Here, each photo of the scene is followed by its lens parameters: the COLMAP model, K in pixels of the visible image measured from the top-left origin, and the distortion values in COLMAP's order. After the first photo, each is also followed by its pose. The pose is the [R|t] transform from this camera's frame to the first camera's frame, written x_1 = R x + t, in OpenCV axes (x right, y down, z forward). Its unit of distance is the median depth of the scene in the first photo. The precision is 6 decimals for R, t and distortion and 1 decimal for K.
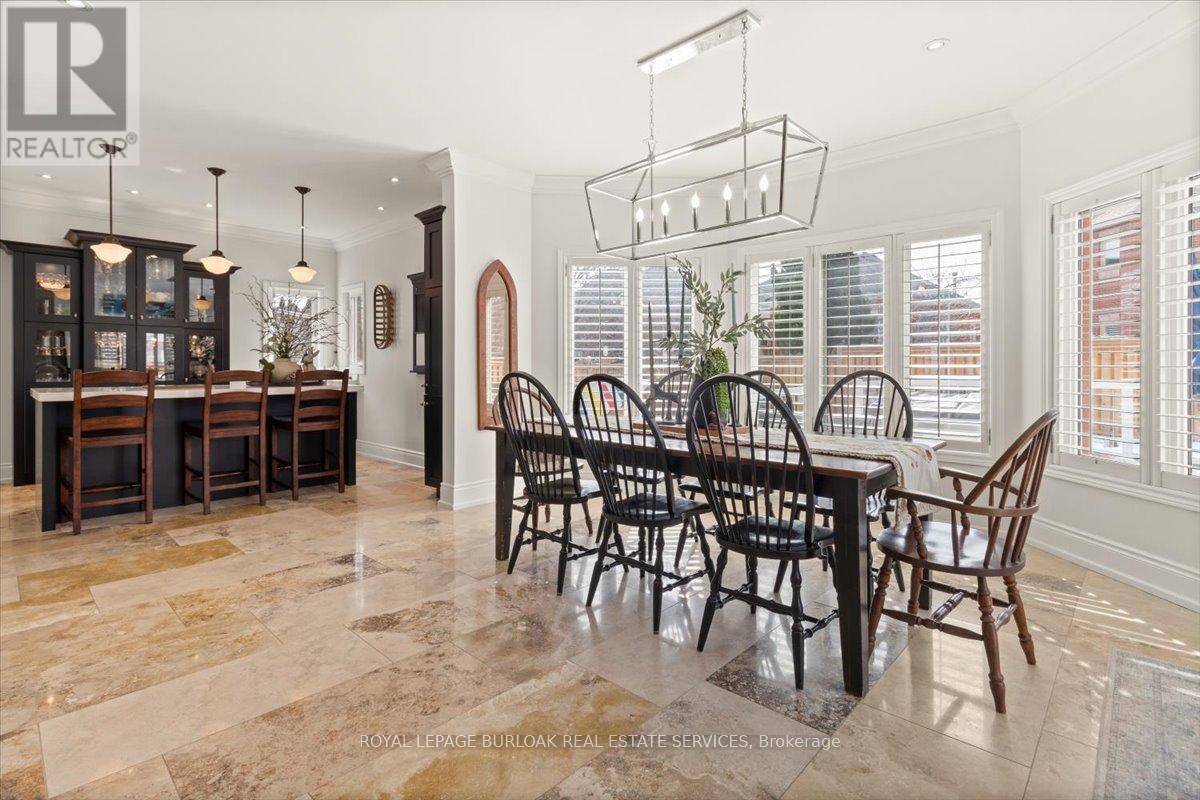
lens RADIAL K [[567.1, 0, 614.8], [0, 567.1, 363.0], [0, 0, 1]] dist [0.001355, -0.000018]
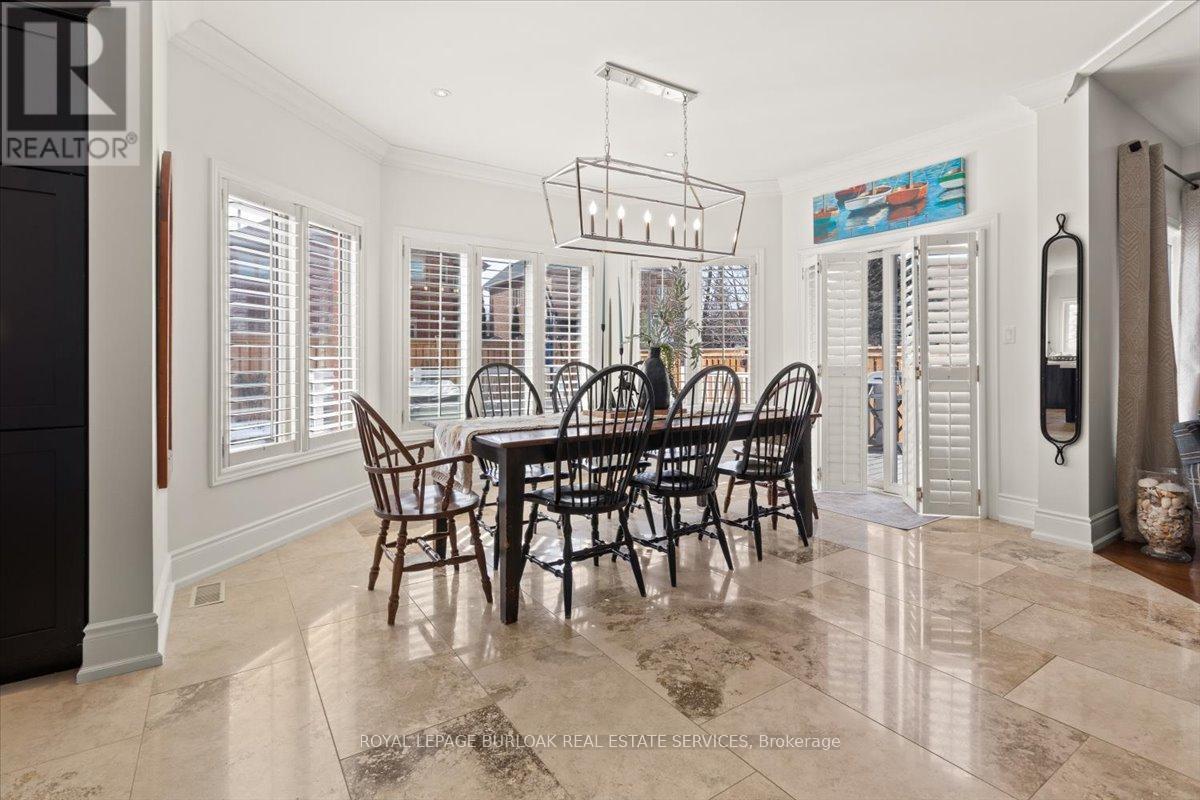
lens RADIAL K [[570.8, 0, 599.0], [0, 570.8, 317.9], [0, 0, 1]] dist [0.000483, 0.000233]
pose [[0.235171, 0.060865, 0.970046, -1.036622], [-0.004459, 0.998094, -0.061543, -0.004784], [-0.971944, 0.010148, 0.234994, 0.795223]]
